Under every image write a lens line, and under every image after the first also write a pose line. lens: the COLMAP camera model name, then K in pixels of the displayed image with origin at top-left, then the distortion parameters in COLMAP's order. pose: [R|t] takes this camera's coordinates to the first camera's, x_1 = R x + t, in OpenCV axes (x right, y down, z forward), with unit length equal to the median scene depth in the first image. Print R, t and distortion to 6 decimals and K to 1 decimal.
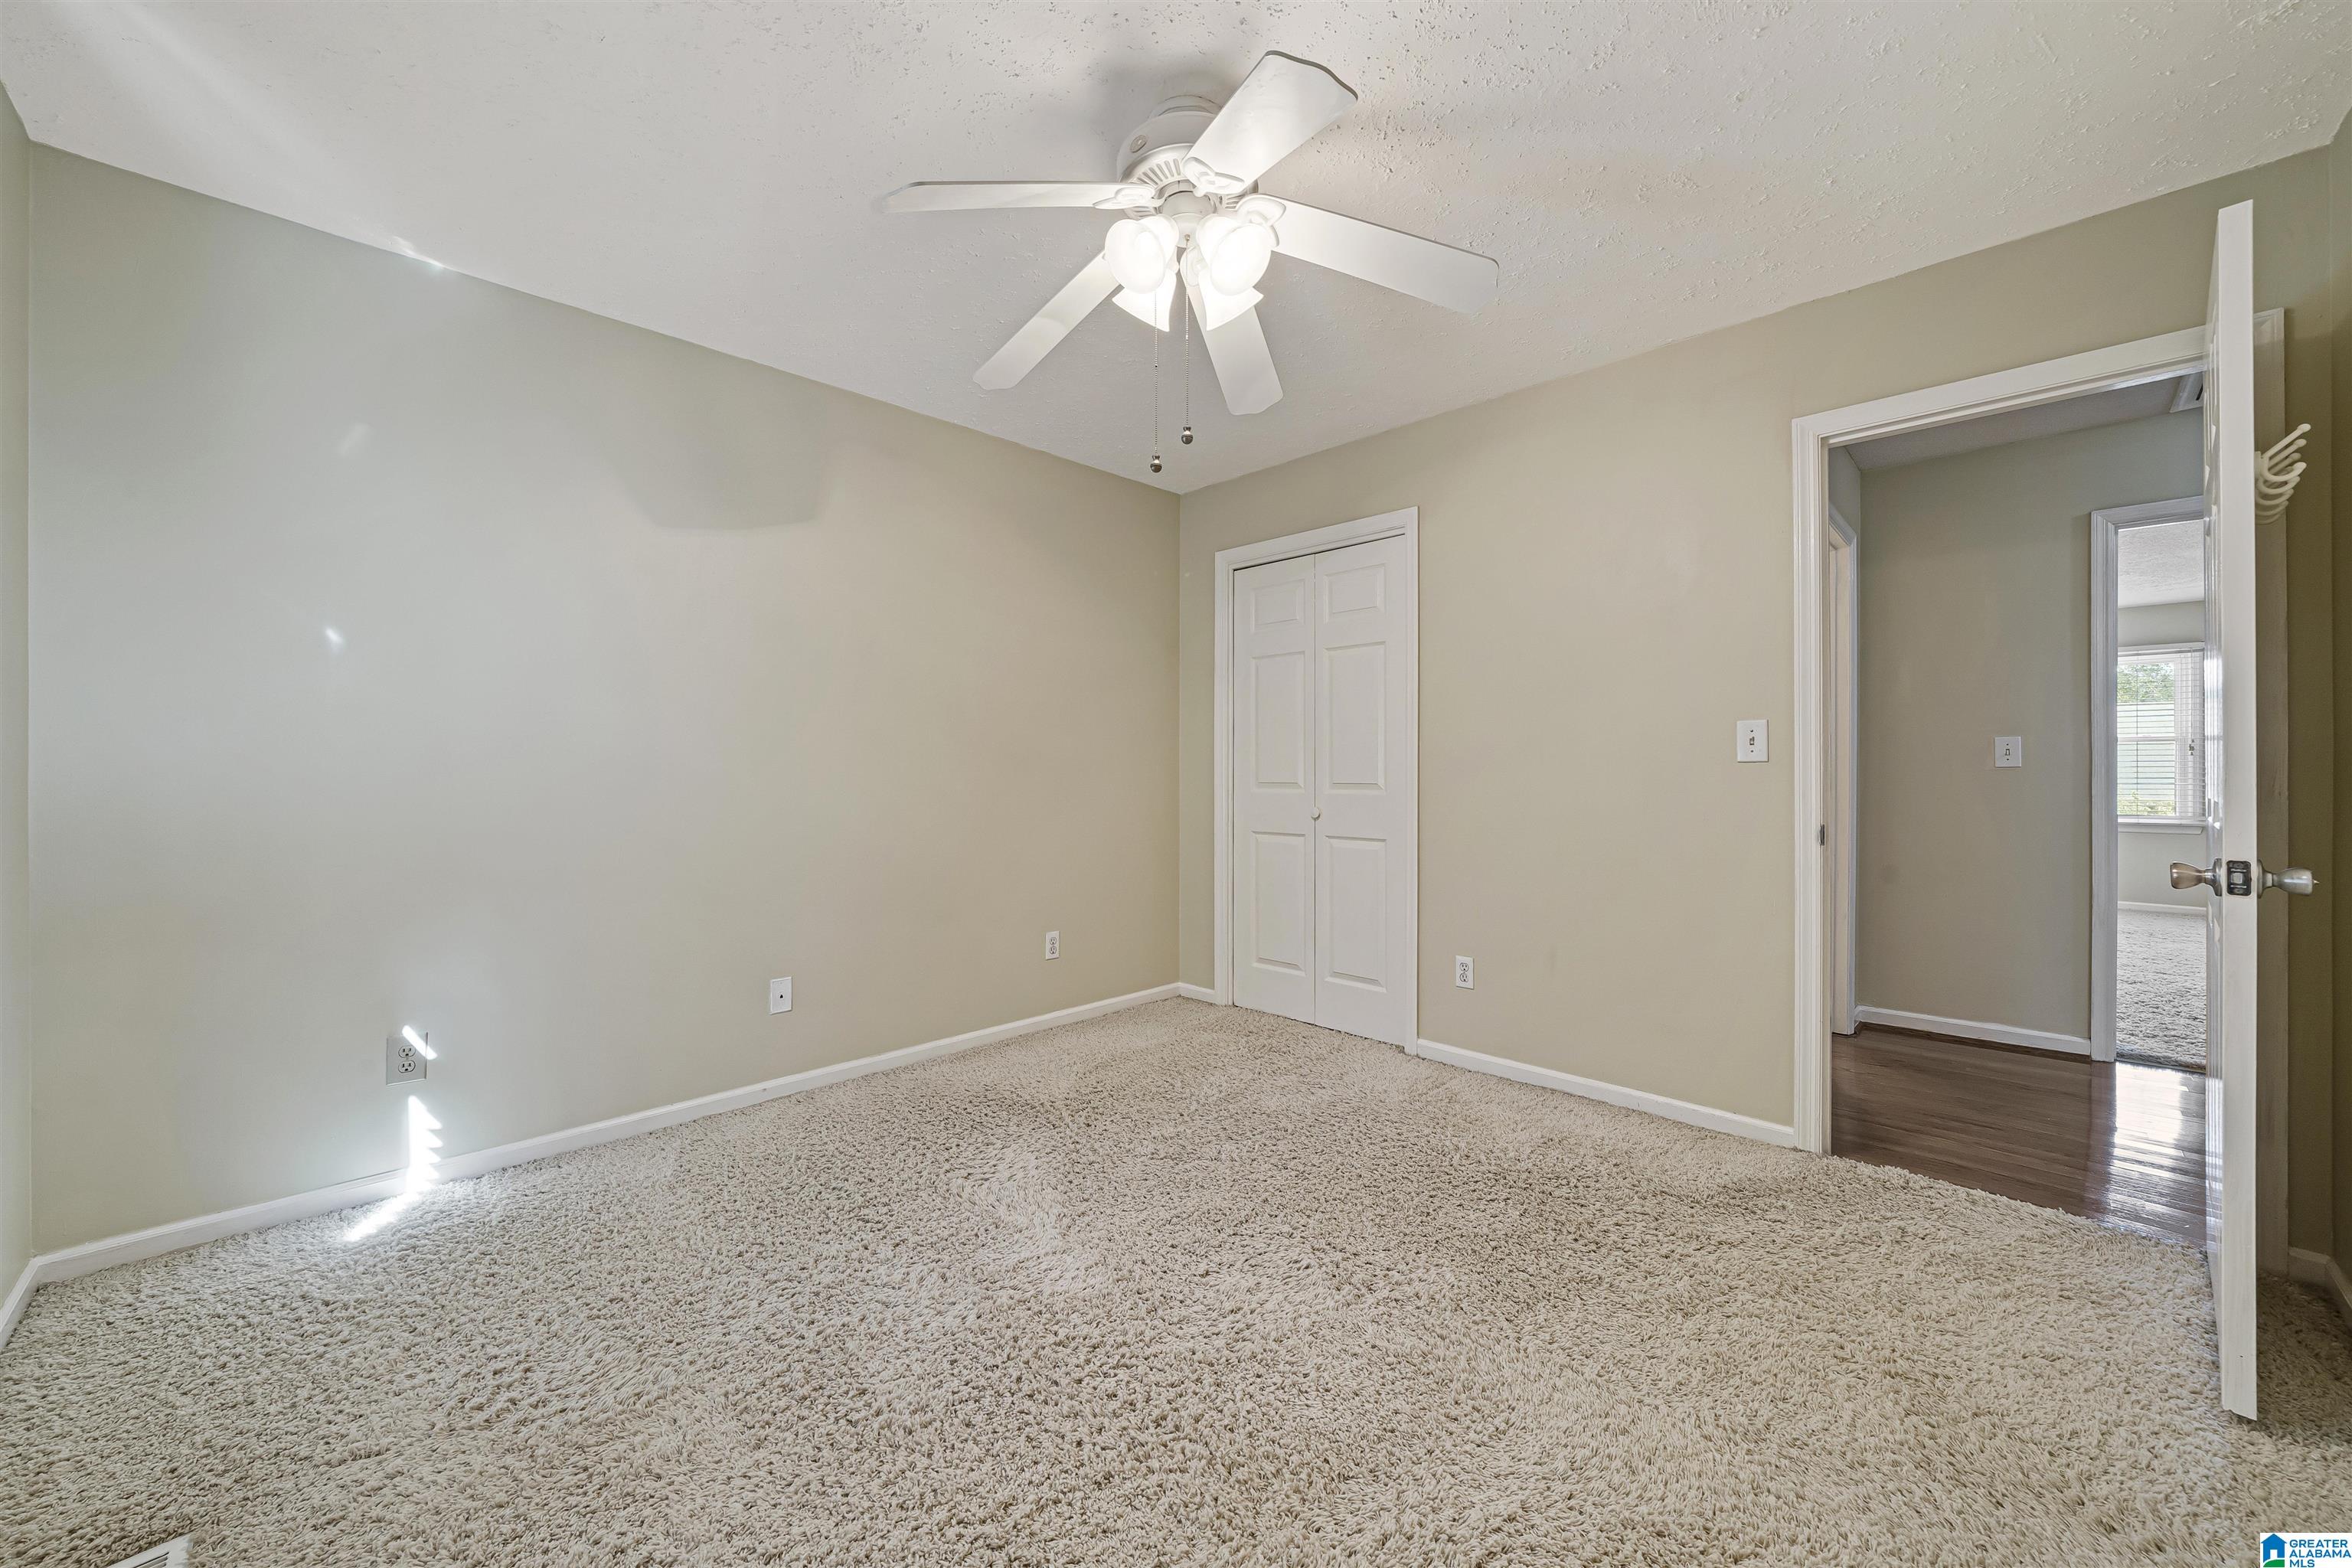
lens RADIAL K [[881.3, 0, 1170.8], [0, 881.3, 764.4], [0, 0, 1]] dist [-0.001197, -0.000090]
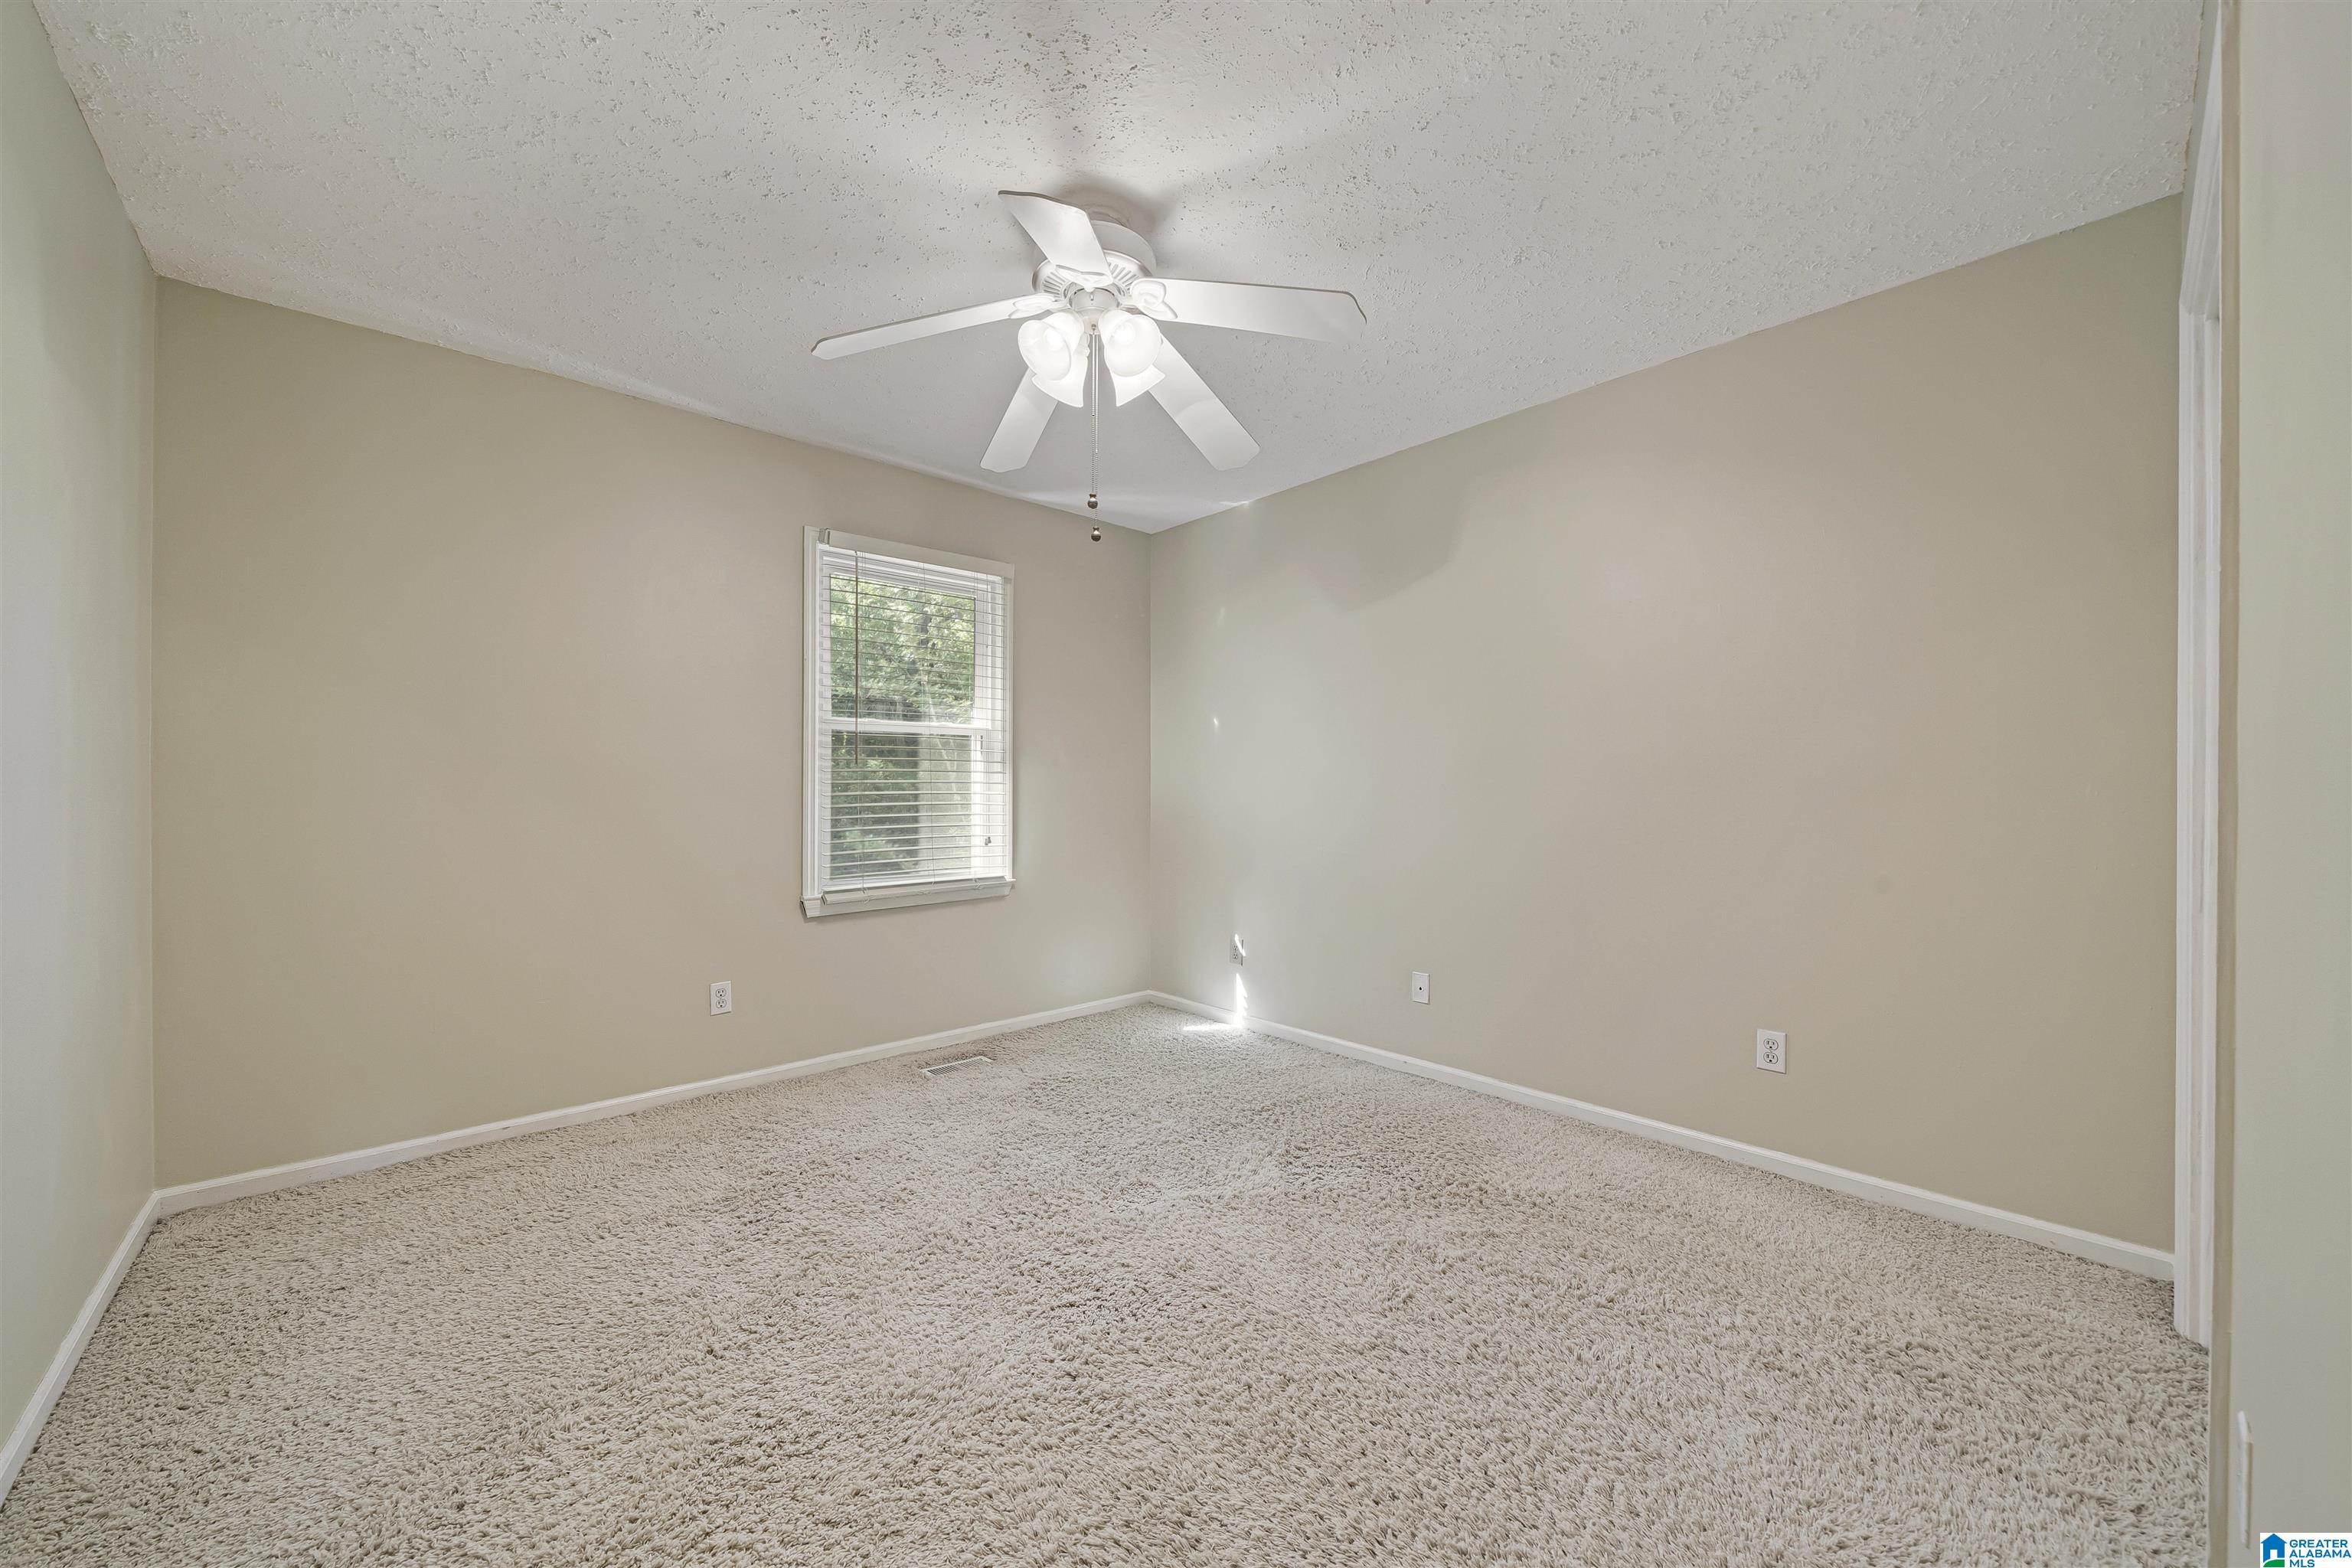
lens RADIAL K [[882.3, 0, 1164.9], [0, 882.3, 781.7], [0, 0, 1]] dist [-0.001295, -0.000105]
pose [[-0.036401, -0.009827, -0.999289, 0.840602], [0.002609, 0.999947, -0.009928, 0.004014], [0.999334, -0.002969, -0.036373, 0.823379]]
